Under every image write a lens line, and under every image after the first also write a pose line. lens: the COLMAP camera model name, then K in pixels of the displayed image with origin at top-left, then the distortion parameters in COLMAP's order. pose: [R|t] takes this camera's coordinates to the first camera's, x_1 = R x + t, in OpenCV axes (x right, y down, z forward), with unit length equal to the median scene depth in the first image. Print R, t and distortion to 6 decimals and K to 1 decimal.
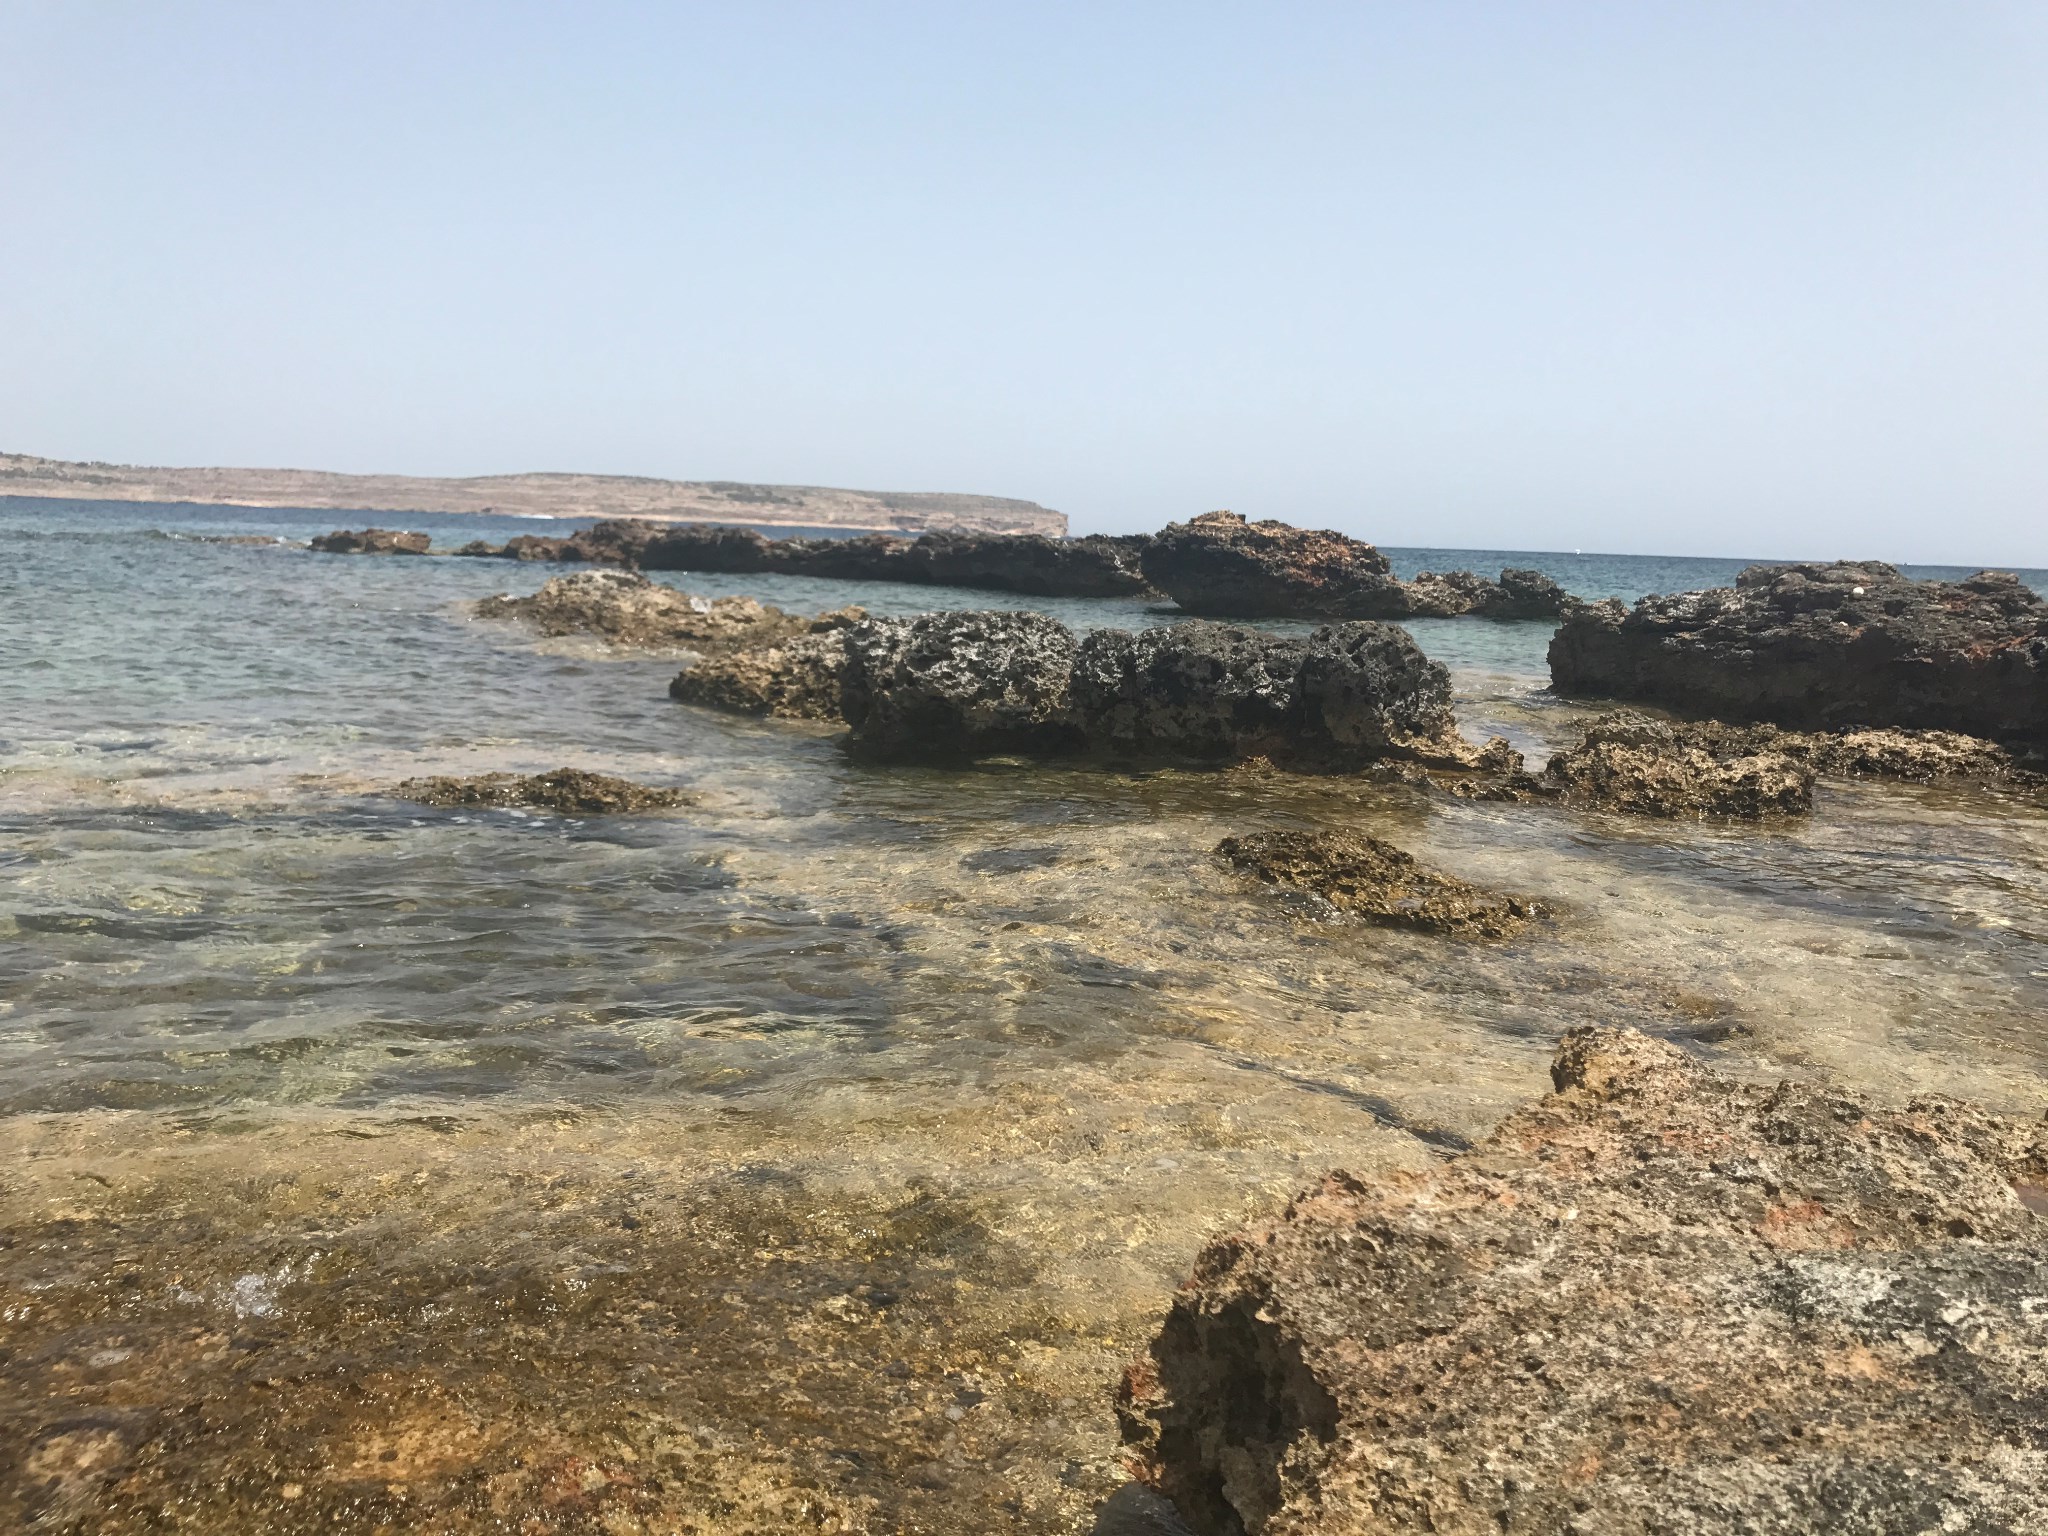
lens RADIAL K [[1673.5, 0, 1024.0], [0, 1673.5, 768.0], [0, 0, 1]] dist [0.126225, -0.330012]
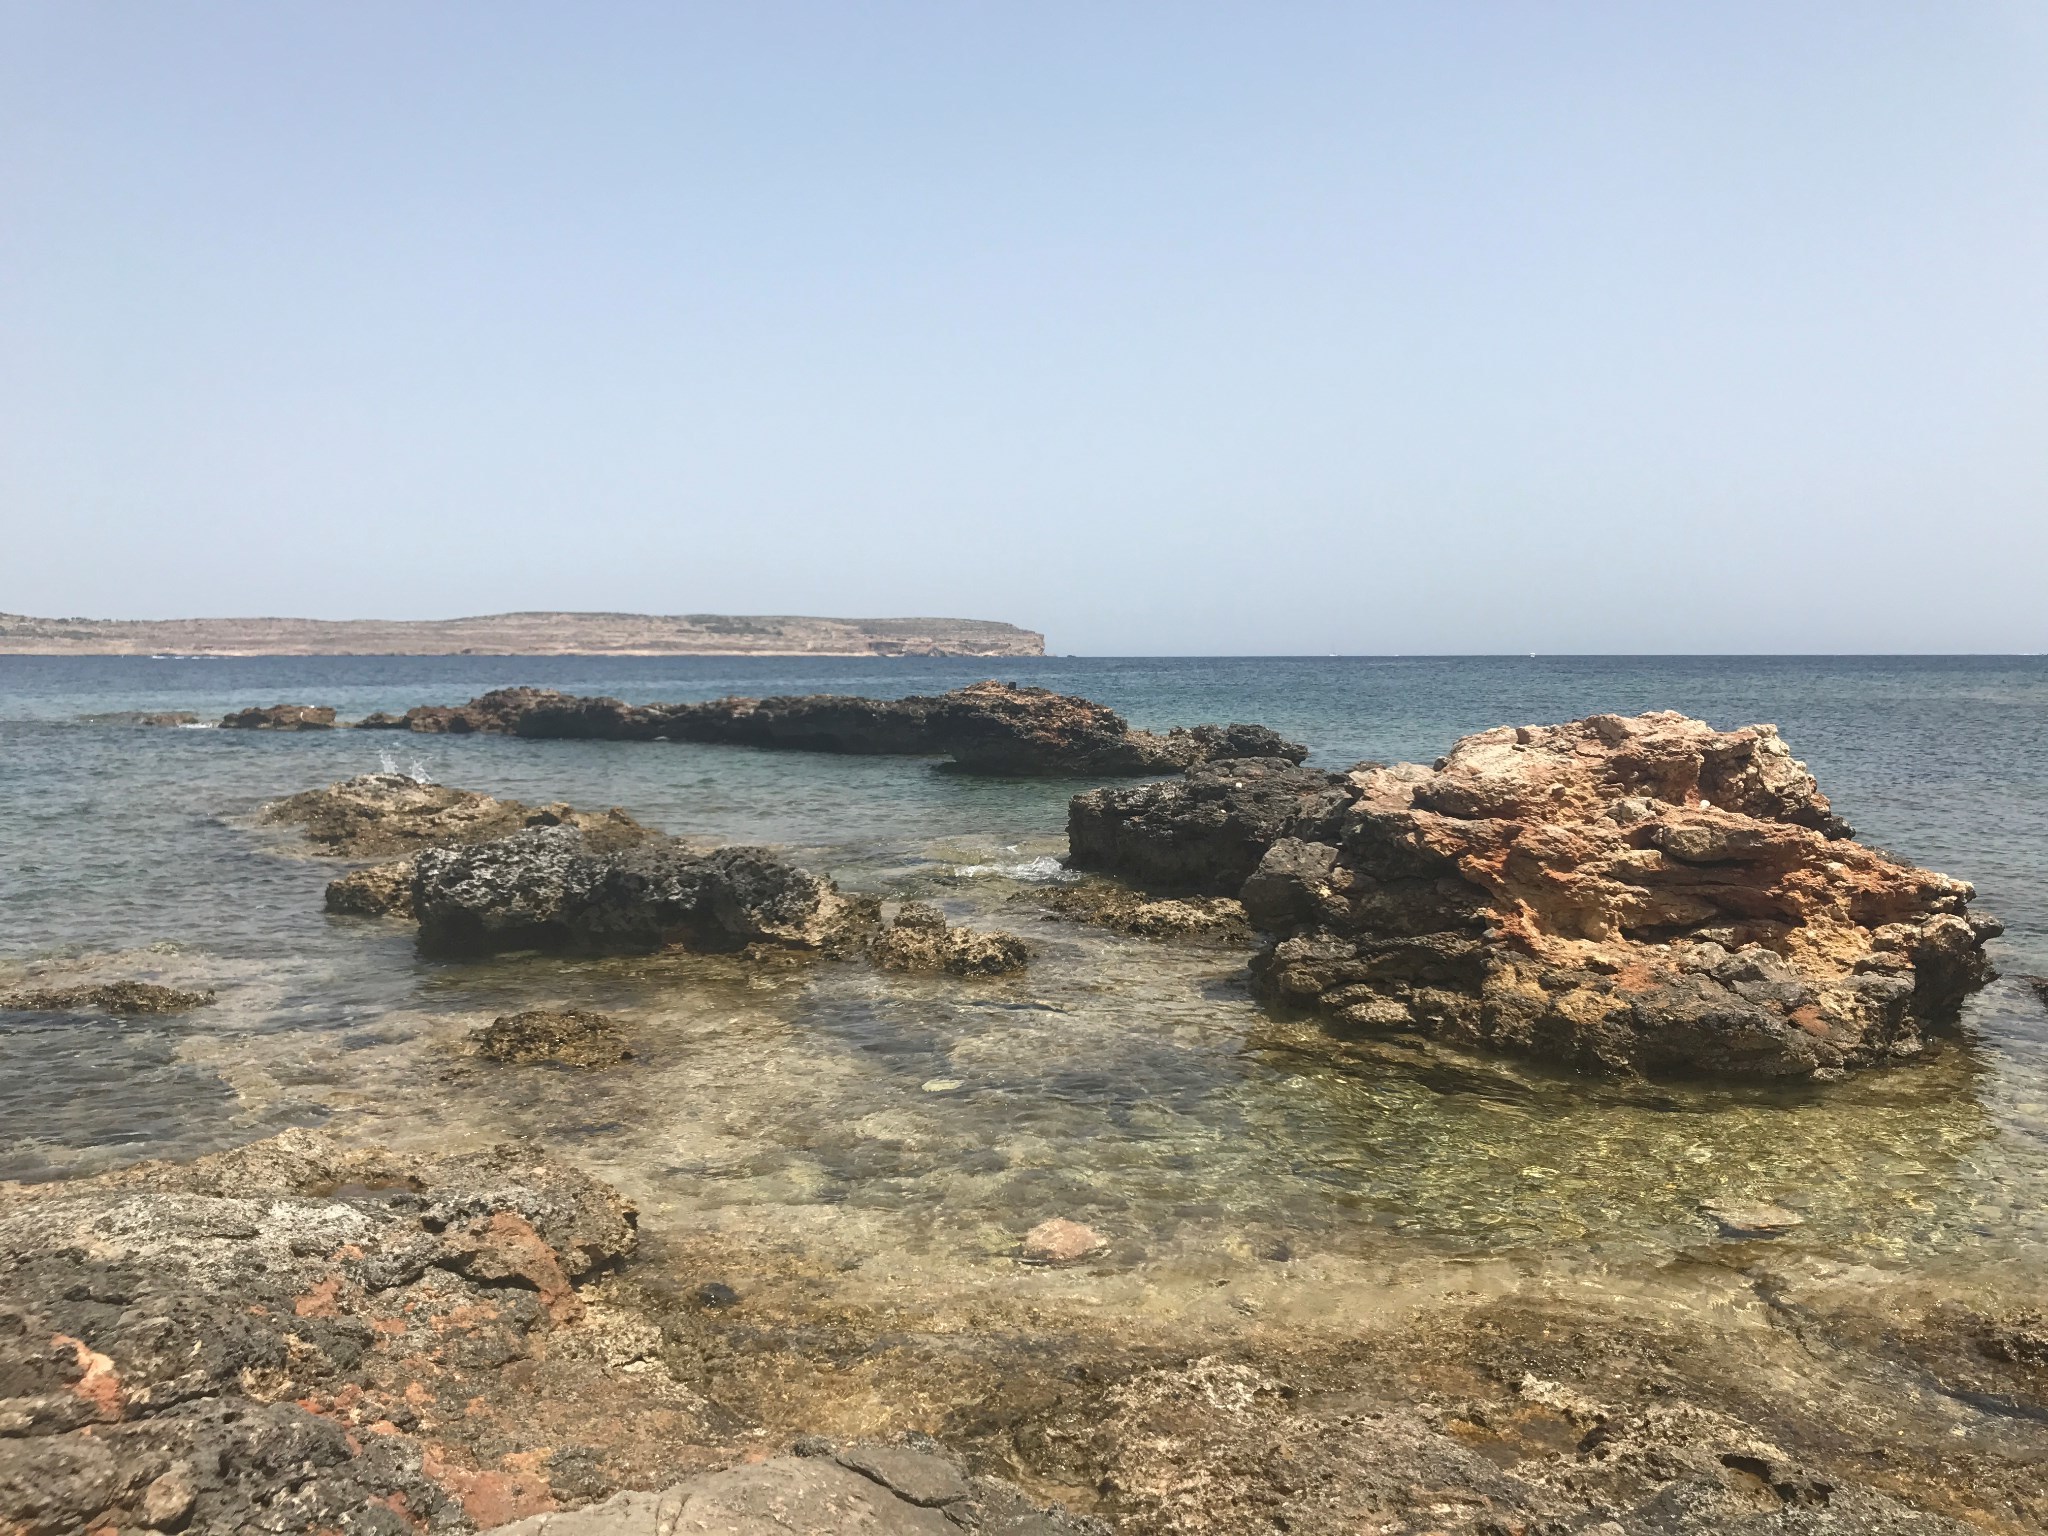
lens RADIAL K [[1666.4, 0, 1030.2], [0, 1666.4, 774.9], [0, 0, 1]] dist [0.129870, -0.354975]
pose [[0.999240, -0.036058, 0.014790, 0.377270], [0.036963, 0.997115, -0.066301, -0.038866], [-0.012356, 0.066797, 0.997690, -0.376756]]
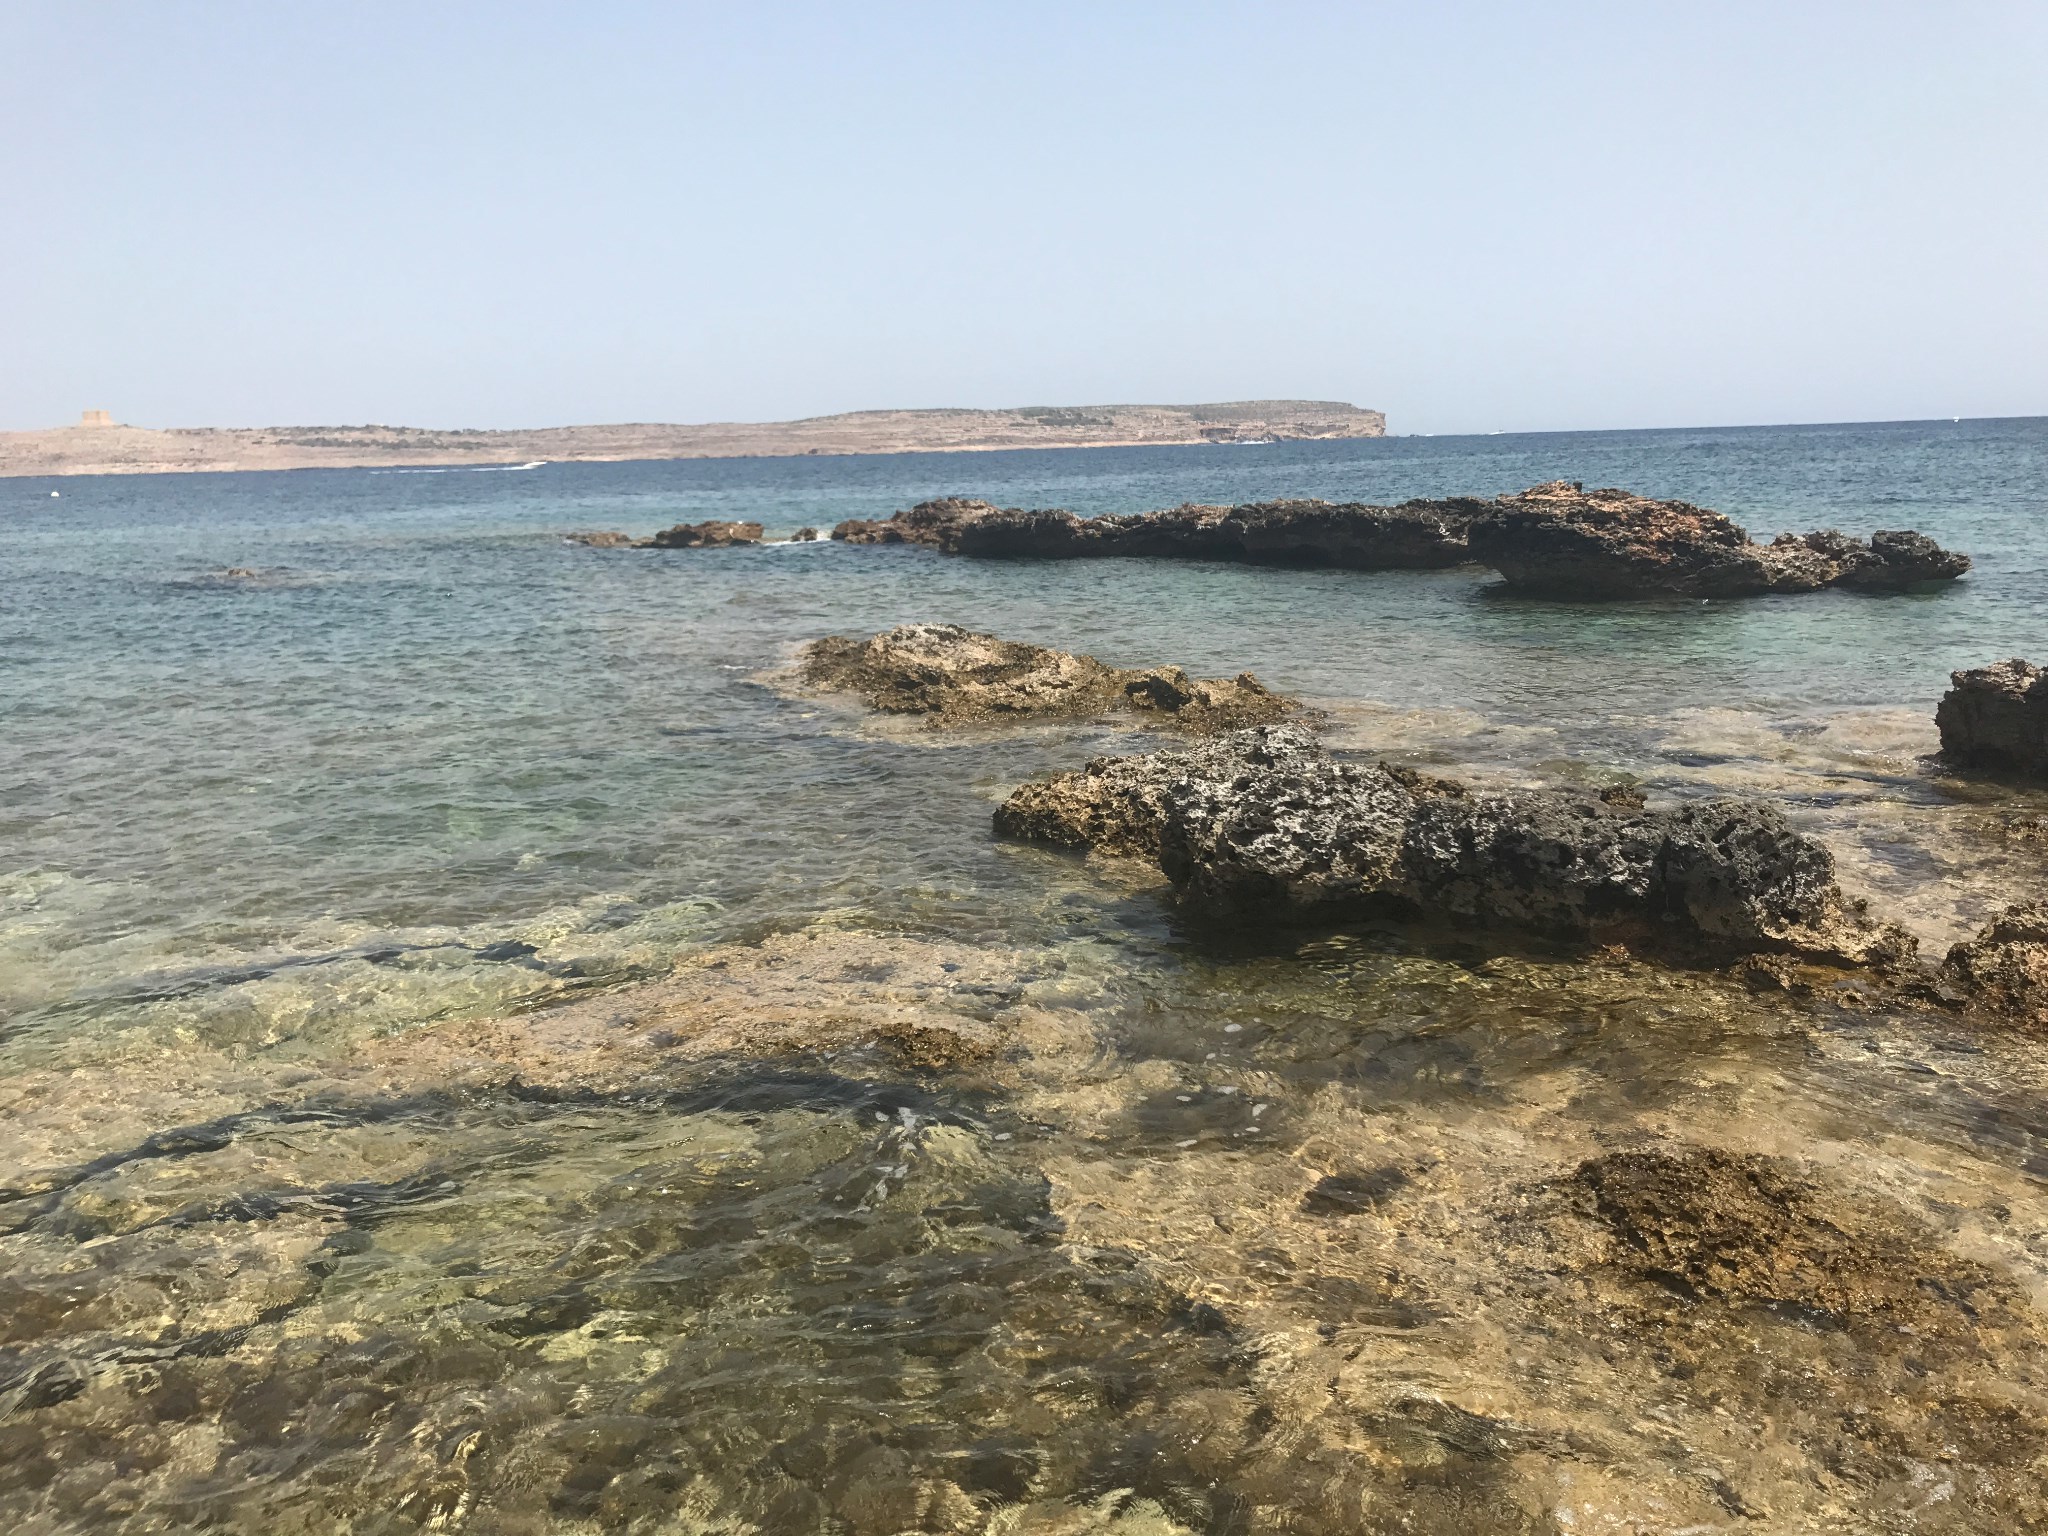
lens RADIAL K [[1666.4, 0, 1030.2], [0, 1666.4, 774.9], [0, 0, 1]] dist [0.129870, -0.354975]
pose [[0.982146, -0.028265, -0.185984, -0.001353], [0.038209, 0.998013, 0.050104, -0.142973], [0.184198, -0.056316, 0.981274, 0.026202]]
